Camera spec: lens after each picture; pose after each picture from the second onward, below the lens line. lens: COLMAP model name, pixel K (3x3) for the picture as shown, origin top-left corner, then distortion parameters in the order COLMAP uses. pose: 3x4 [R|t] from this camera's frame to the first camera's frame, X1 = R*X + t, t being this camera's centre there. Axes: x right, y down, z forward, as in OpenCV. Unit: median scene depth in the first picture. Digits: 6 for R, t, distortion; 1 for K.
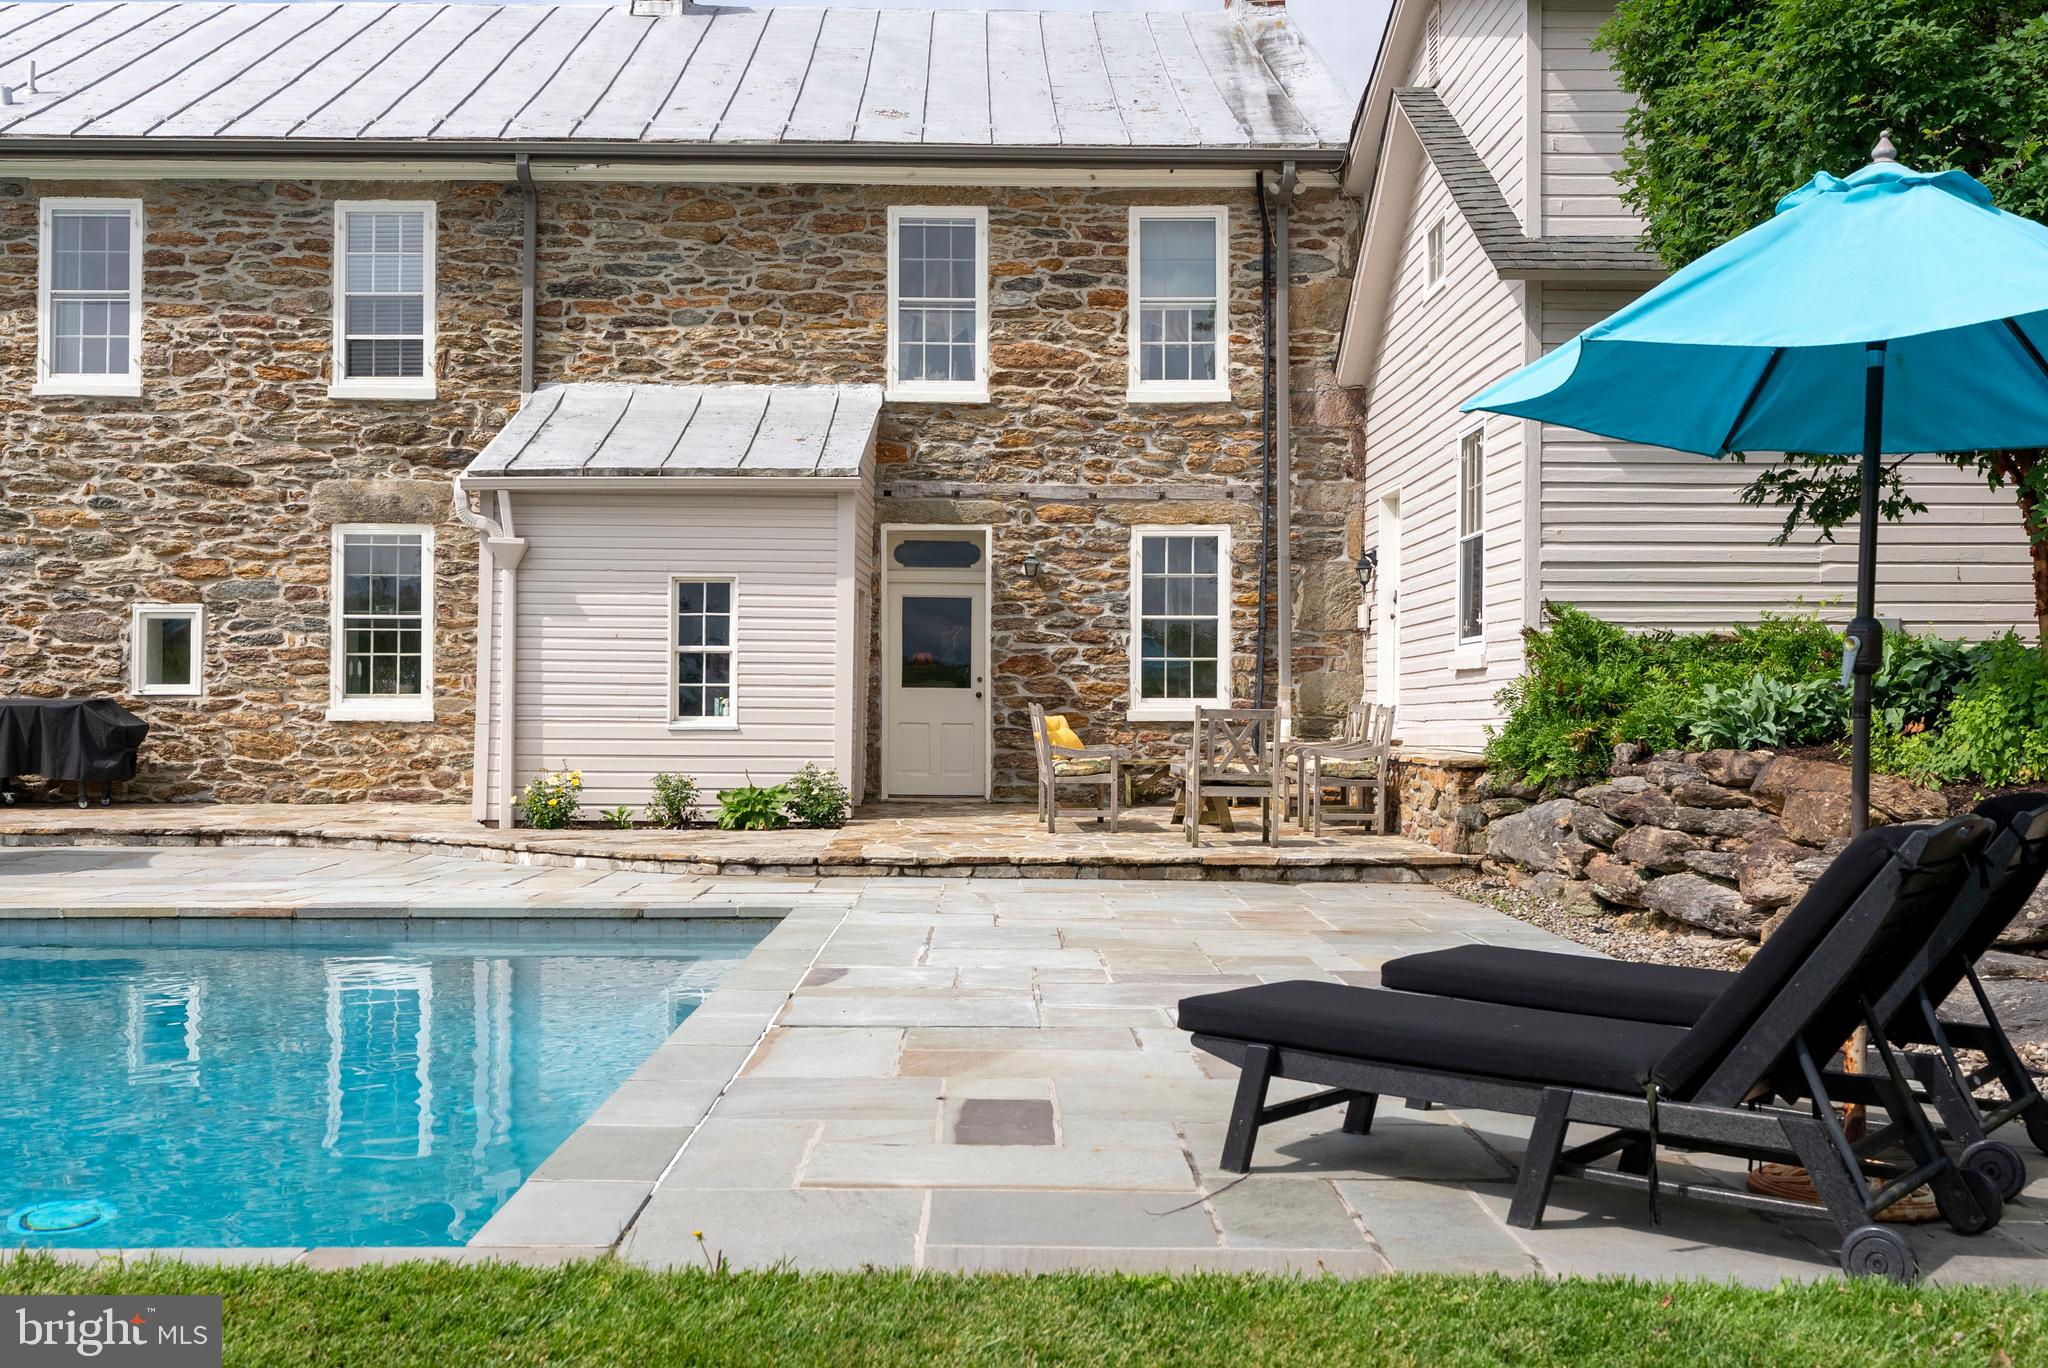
lens RADIAL K [[2024.3, 0, 1014.0], [0, 2024.3, 688.9], [0, 0, 1]] dist [0.006909, 0.000000]
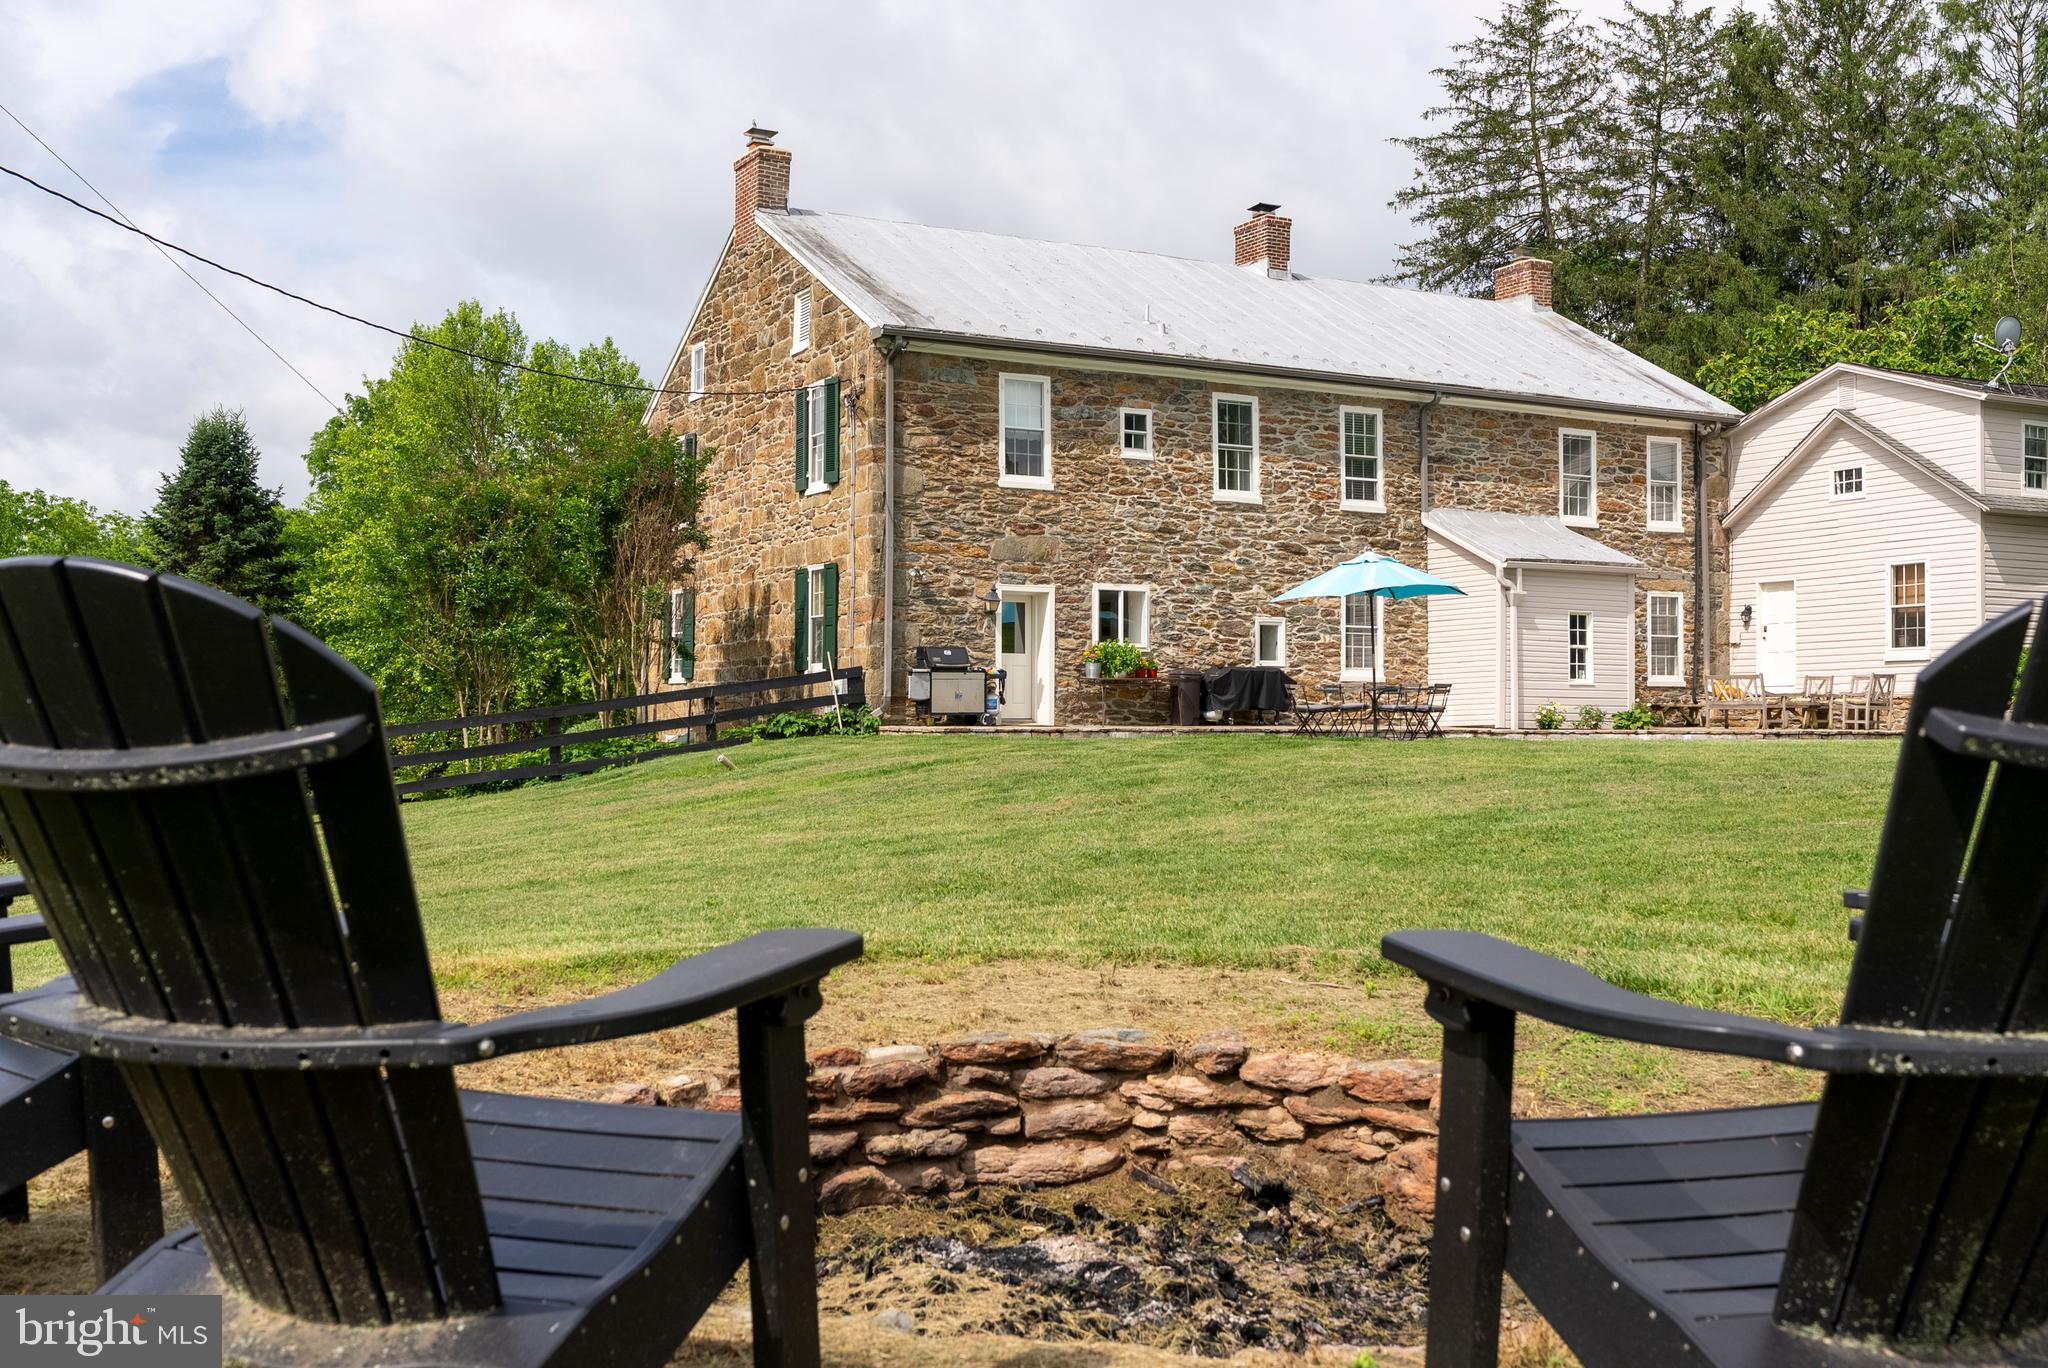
lens RADIAL K [[2024.3, 0, 1021.3], [0, 2024.3, 683.1], [0, 0, 1]] dist [0.006909, 0.000000]
pose [[0.885927, 0.011181, 0.463690, -1.469392], [-0.004742, 0.999875, -0.015050, 0.046915], [-0.463801, 0.011134, 0.885870, -0.526159]]
